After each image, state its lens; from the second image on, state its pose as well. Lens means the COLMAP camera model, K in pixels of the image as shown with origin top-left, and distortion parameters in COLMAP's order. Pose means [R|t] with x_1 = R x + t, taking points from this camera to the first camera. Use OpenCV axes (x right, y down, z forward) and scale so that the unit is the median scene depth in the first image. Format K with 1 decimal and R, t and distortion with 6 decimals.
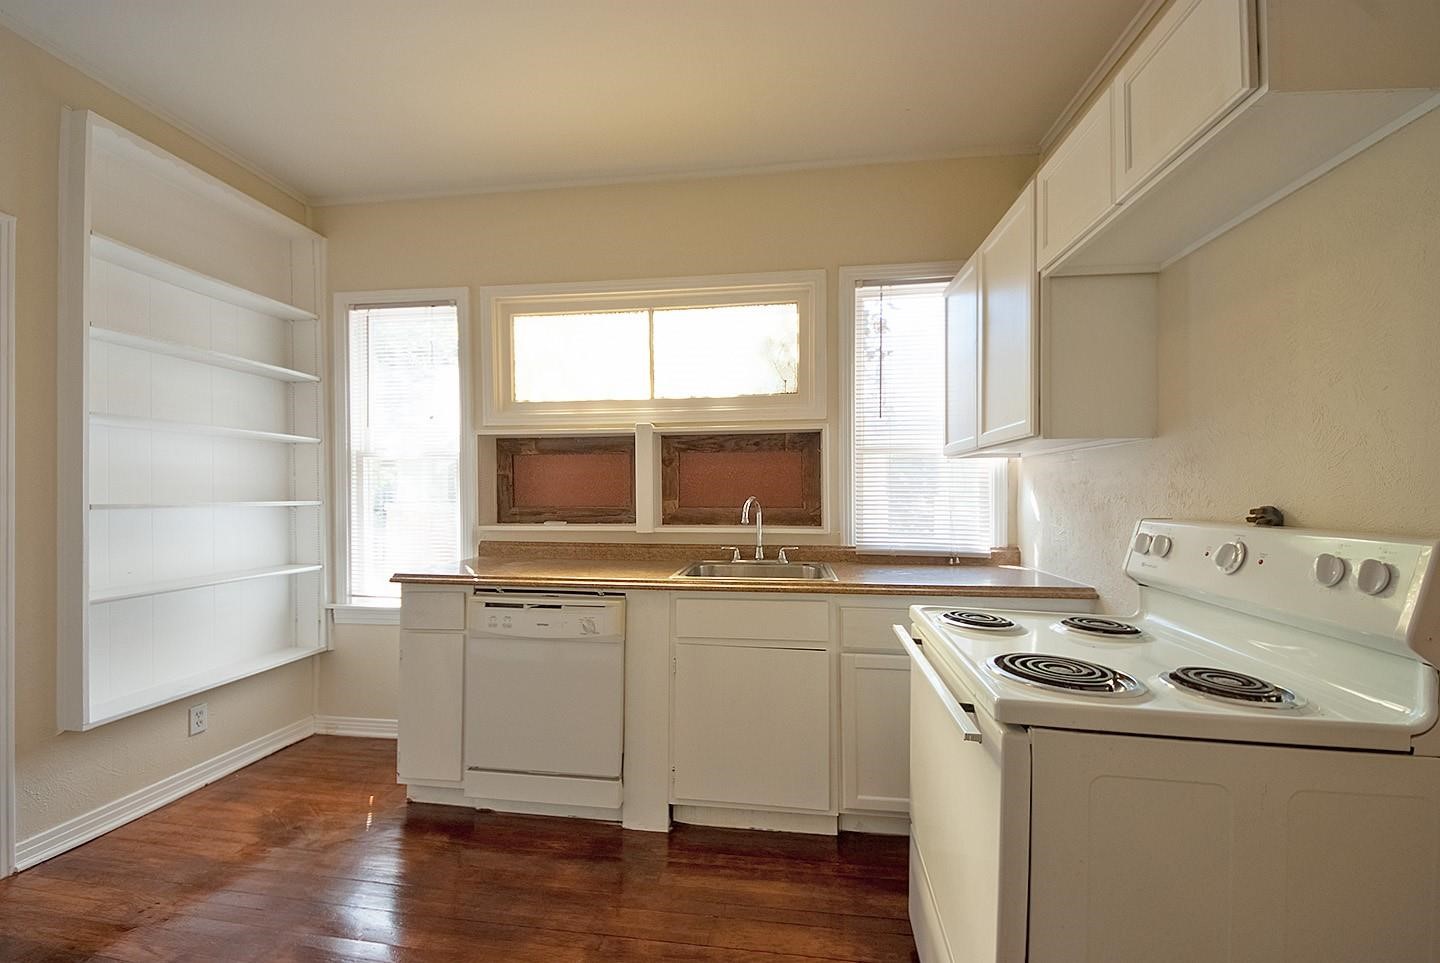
lens RADIAL K [[547.9, 0, 710.7], [0, 547.9, 486.8], [0, 0, 1]] dist [0.015631, -0.003116]
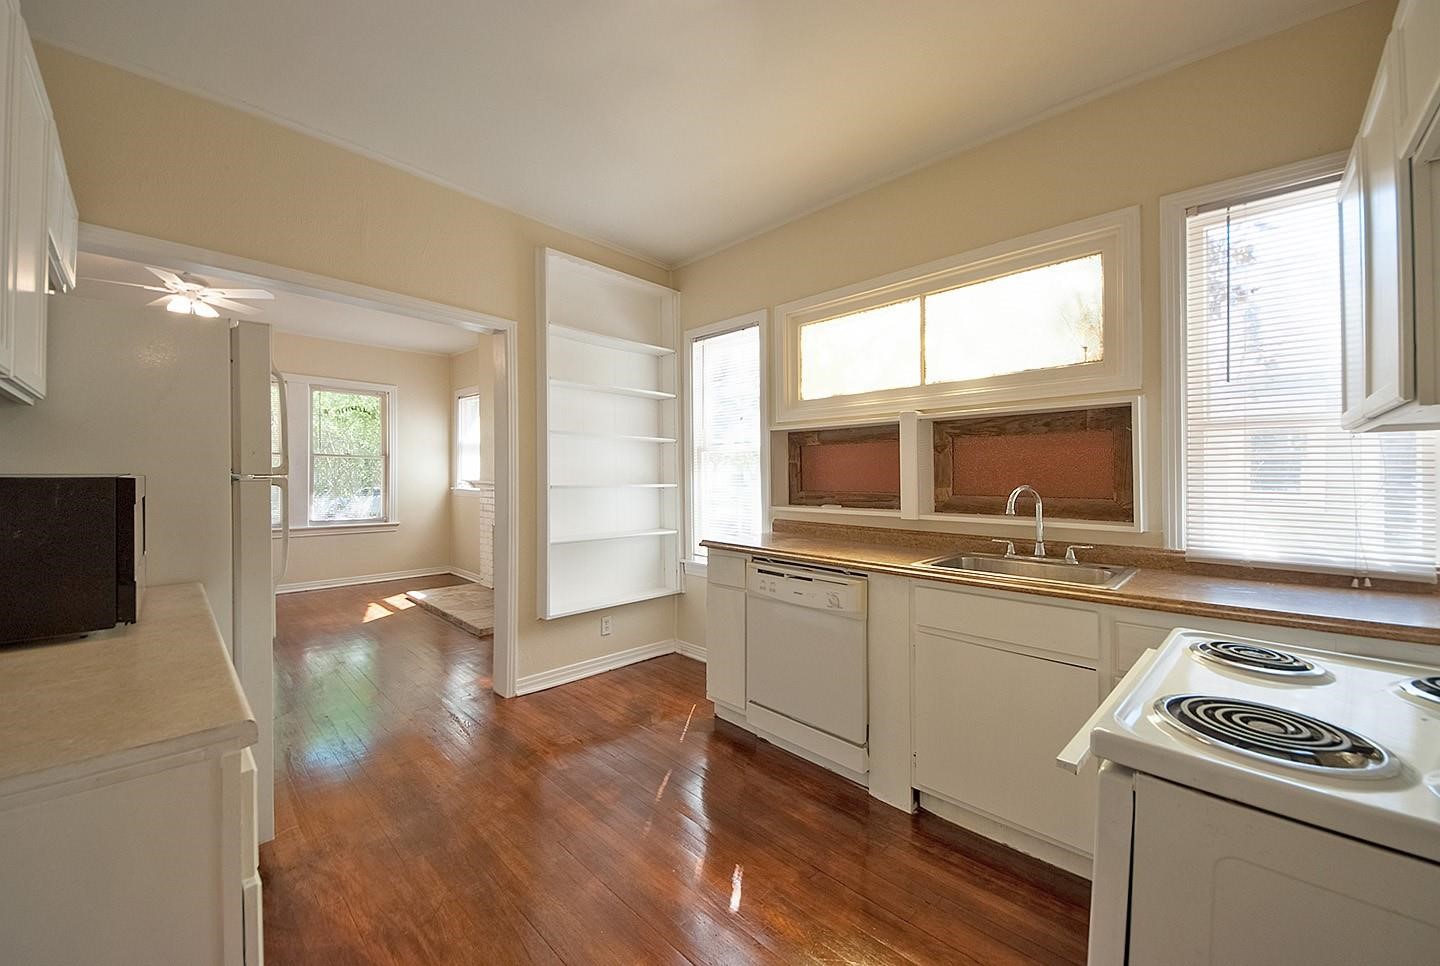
lens RADIAL K [[537.5, 0, 725.6], [0, 537.5, 470.8], [0, 0, 1]] dist [0.003819, -0.001935]
pose [[0.804420, -0.004354, -0.594046, 0.203168], [0.005179, 0.999987, -0.000316, -0.007446], [0.594039, -0.002822, 0.804431, -0.003206]]
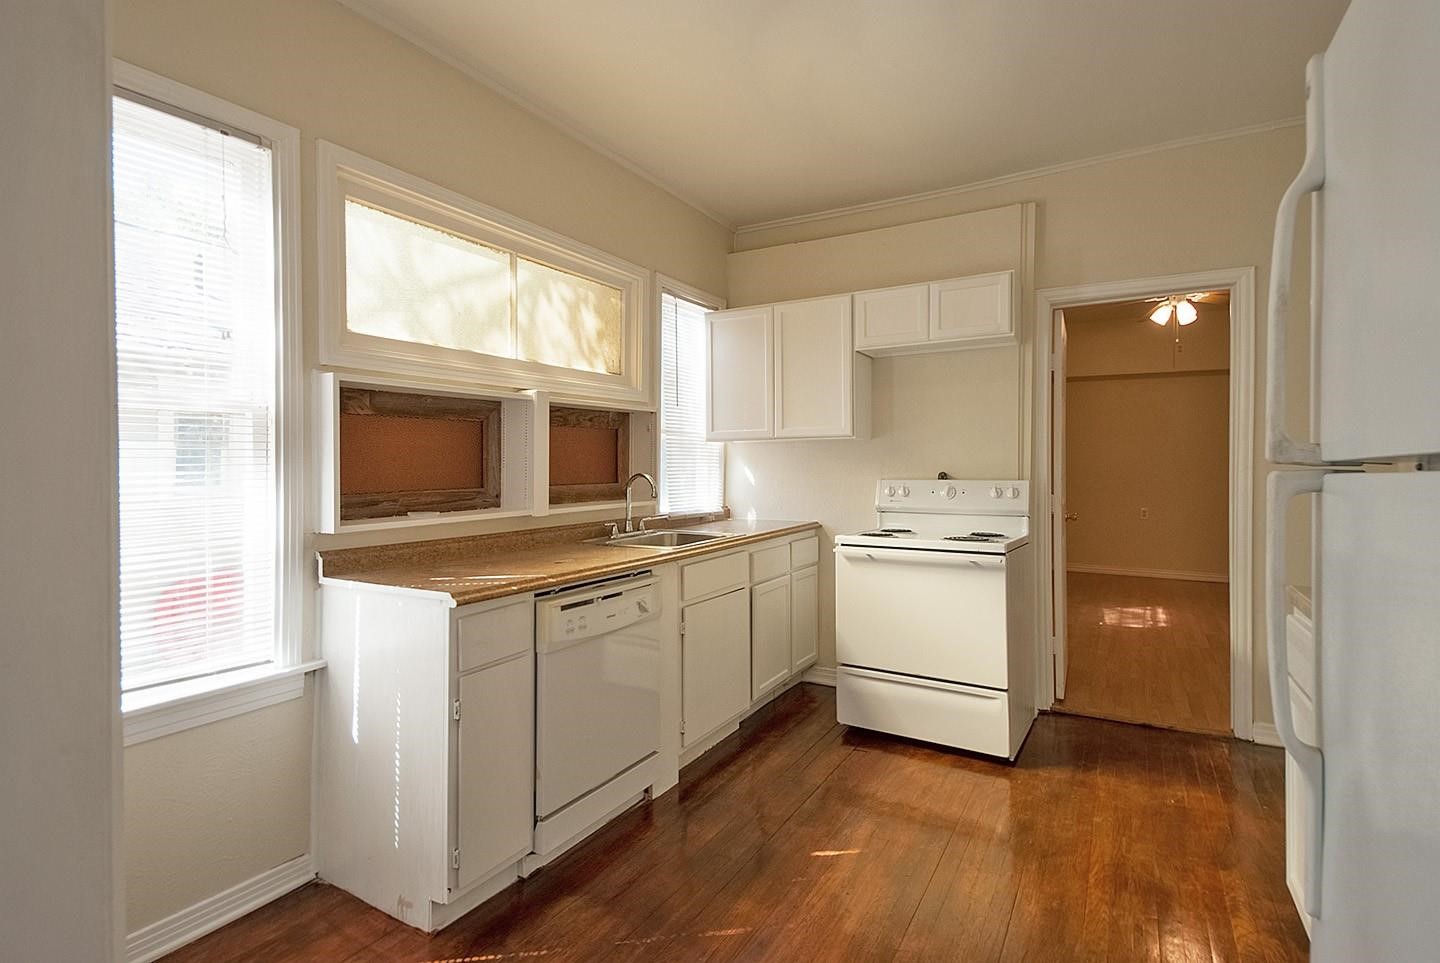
lens RADIAL K [[681.0, 0, 703.5], [0, 681.0, 458.0], [0, 0, 1]] dist [0.013862, -0.000723]
pose [[0.419131, 0.004765, 0.907913, -1.047976], [-0.003149, 0.999988, -0.003794, -0.005685], [-0.907920, -0.001269, 0.419141, 0.321831]]
